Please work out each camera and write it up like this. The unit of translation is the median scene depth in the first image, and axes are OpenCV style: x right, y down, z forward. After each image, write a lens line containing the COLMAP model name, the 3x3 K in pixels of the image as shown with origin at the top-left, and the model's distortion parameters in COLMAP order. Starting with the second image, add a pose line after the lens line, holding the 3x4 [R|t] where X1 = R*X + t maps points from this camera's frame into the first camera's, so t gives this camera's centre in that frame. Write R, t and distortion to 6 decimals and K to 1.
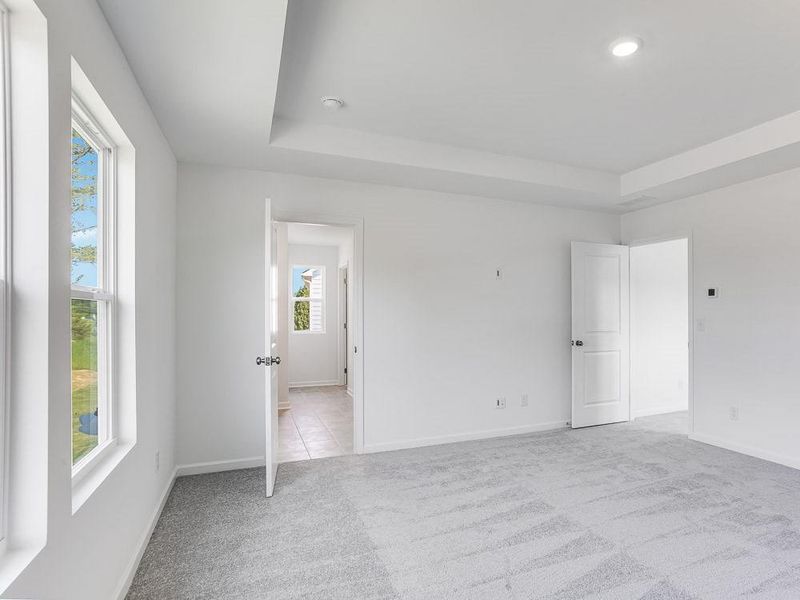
lens RADIAL K [[408.9, 0, 400.4], [0, 408.9, 312.9], [0, 0, 1]] dist [-0.000255, 0.000536]
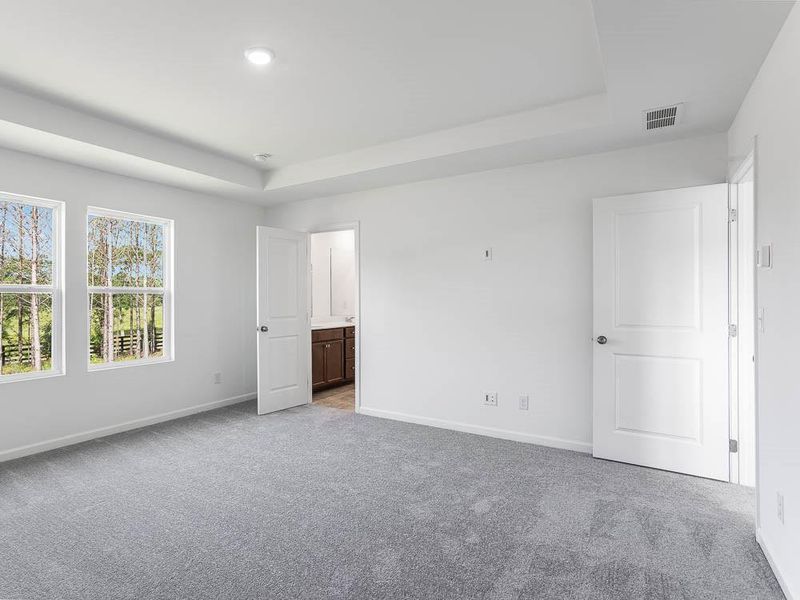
lens RADIAL K [[405.4, 0, 399.3], [0, 405.4, 285.5], [0, 0, 1]] dist [-0.000483, 0.001037]
pose [[0.625374, -0.015402, -0.780173, 0.805738], [0.008051, 0.999879, -0.013286, -0.016318], [0.780284, 0.002028, 0.625422, 0.293198]]
